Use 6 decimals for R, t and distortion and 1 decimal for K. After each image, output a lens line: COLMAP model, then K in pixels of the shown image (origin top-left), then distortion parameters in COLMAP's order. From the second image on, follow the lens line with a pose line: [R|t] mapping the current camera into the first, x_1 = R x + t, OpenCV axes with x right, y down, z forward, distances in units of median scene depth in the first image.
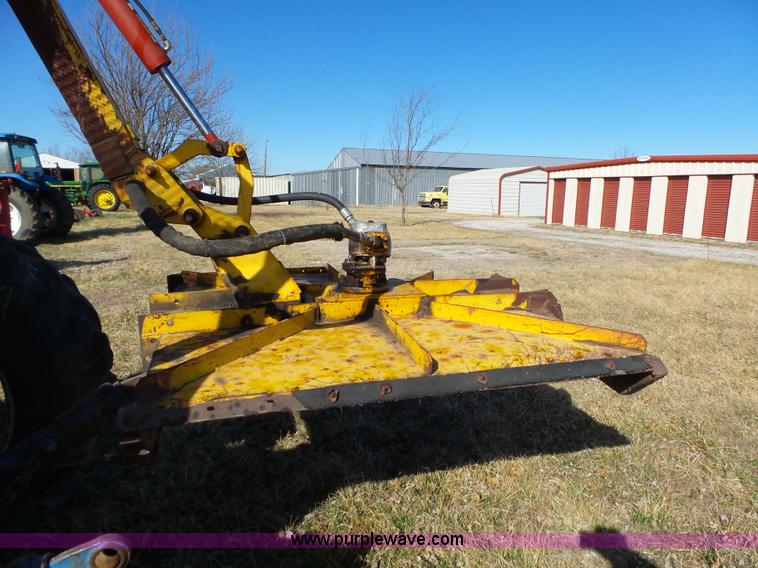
lens RADIAL K [[519.6, 0, 379.0], [0, 519.6, 284.0], [0, 0, 1]] dist [-0.005585, 0.003861]
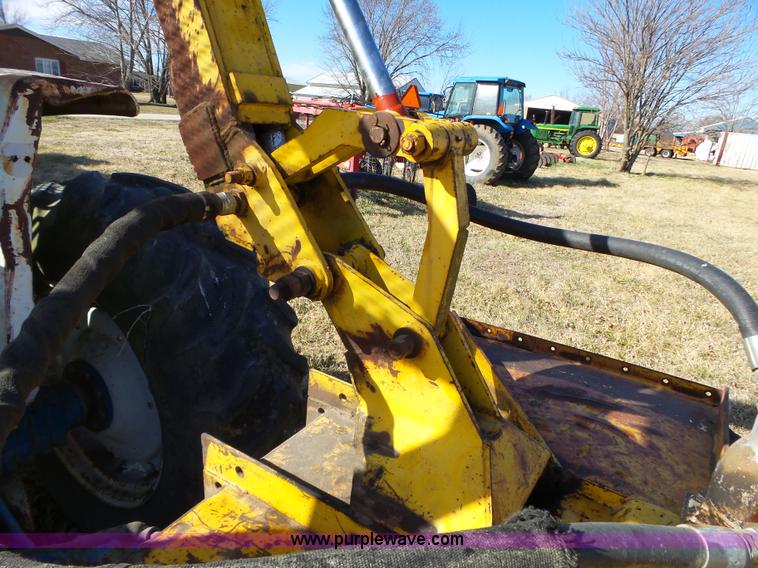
lens RADIAL K [[519.6, 0, 379.0], [0, 519.6, 284.0], [0, 0, 1]] dist [-0.005585, 0.003861]
pose [[0.641801, 0.286262, -0.711439, 0.000011], [-0.215446, 0.957659, 0.190976, -0.219305], [0.735985, 0.030708, 0.676301, 0.708559]]
